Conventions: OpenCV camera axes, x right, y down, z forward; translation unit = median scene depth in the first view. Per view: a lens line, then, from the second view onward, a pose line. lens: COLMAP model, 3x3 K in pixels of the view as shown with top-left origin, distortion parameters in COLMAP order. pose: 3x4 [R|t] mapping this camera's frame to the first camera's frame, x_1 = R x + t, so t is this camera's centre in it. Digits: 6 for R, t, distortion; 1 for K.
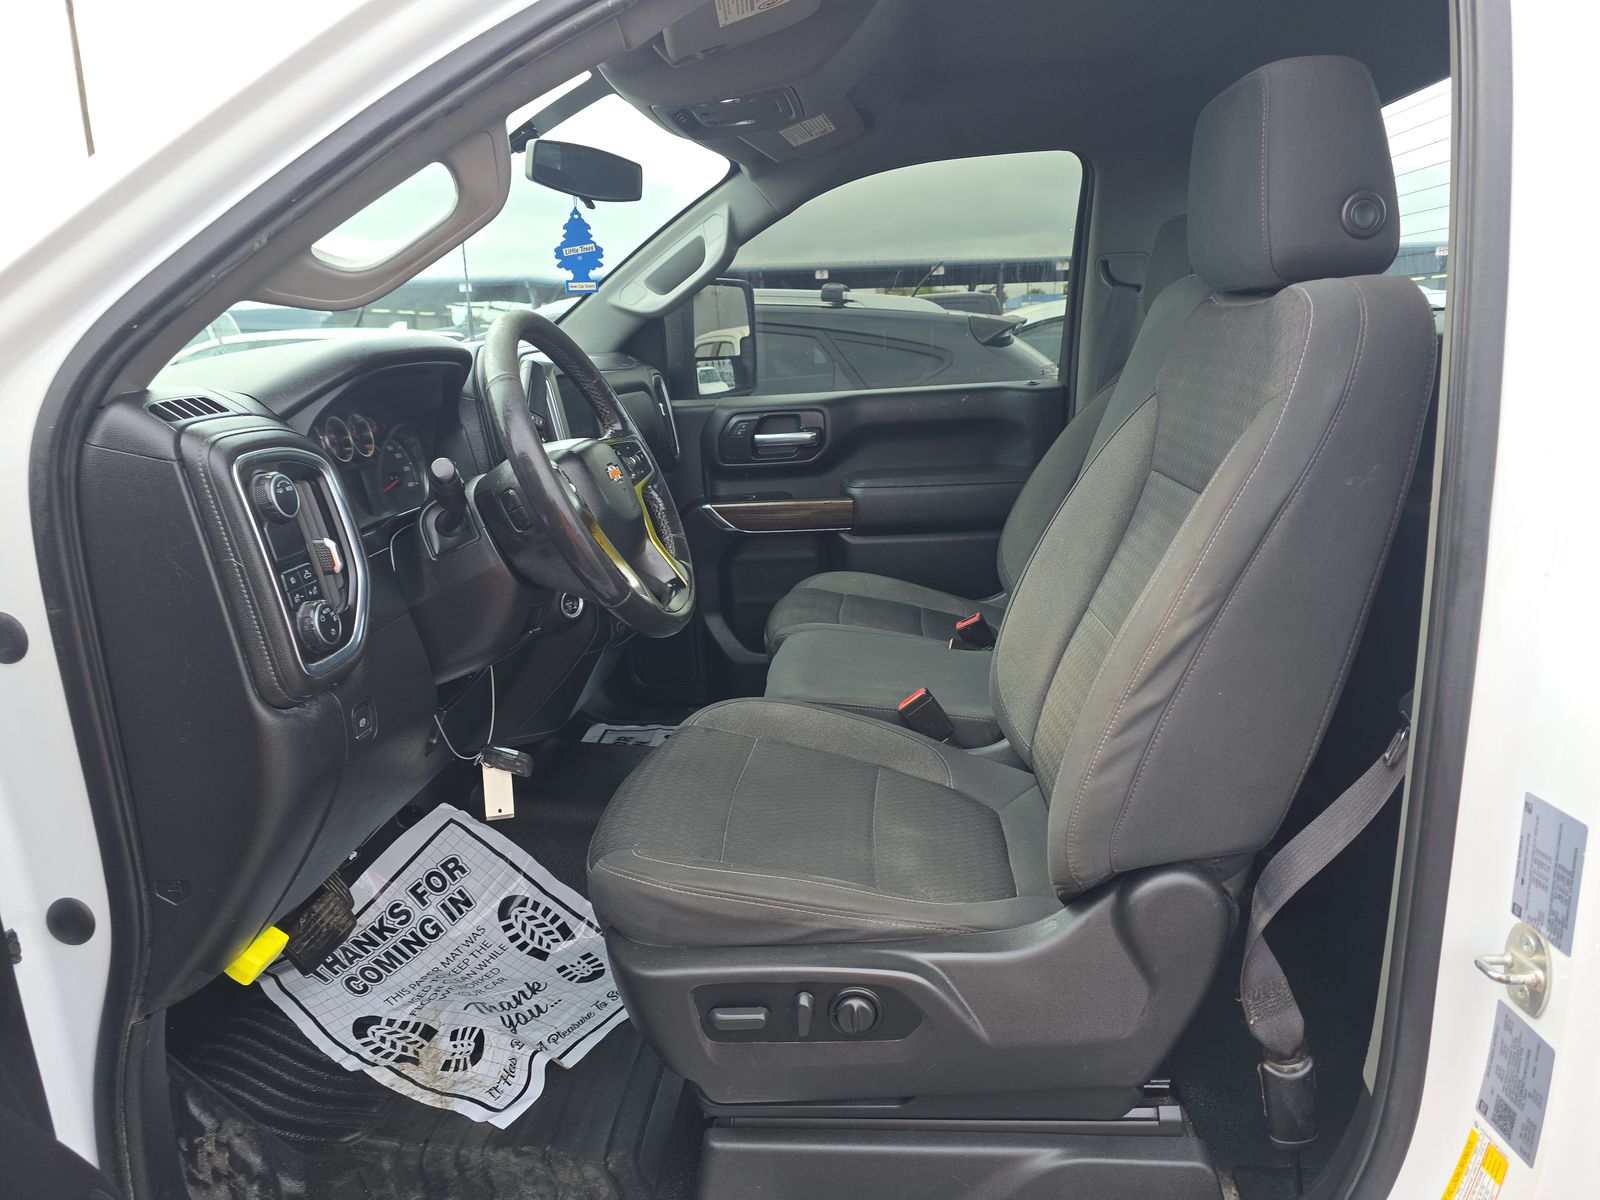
lens RADIAL K [[1125.3, 0, 810.0], [0, 1125.3, 607.4], [0, 0, 1]] dist [0.050911, -0.037592]
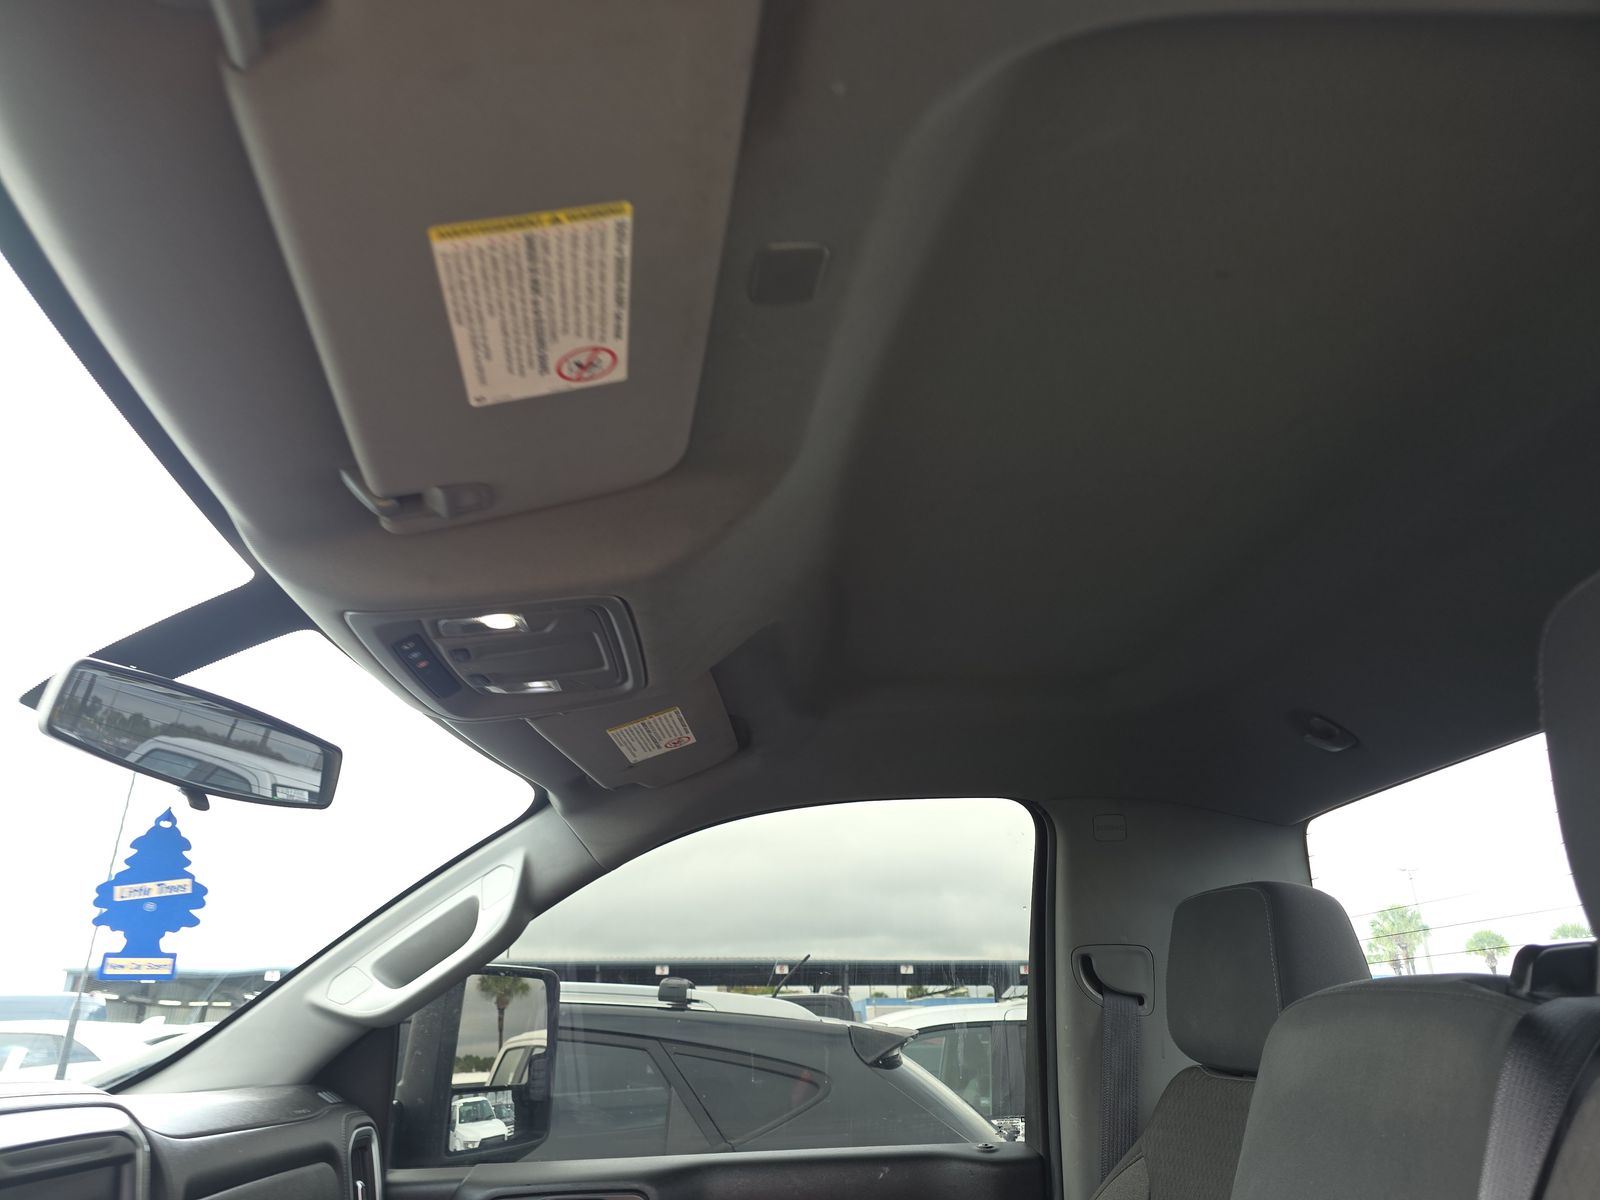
lens RADIAL K [[1125.3, 0, 810.0], [0, 1125.3, 607.4], [0, 0, 1]] dist [0.050911, -0.037592]
pose [[0.990606, 0.069214, 0.117934, 0.004671], [0.009273, 0.826458, -0.562922, -0.092601], [-0.136429, 0.558727, 0.818053, 0.331062]]
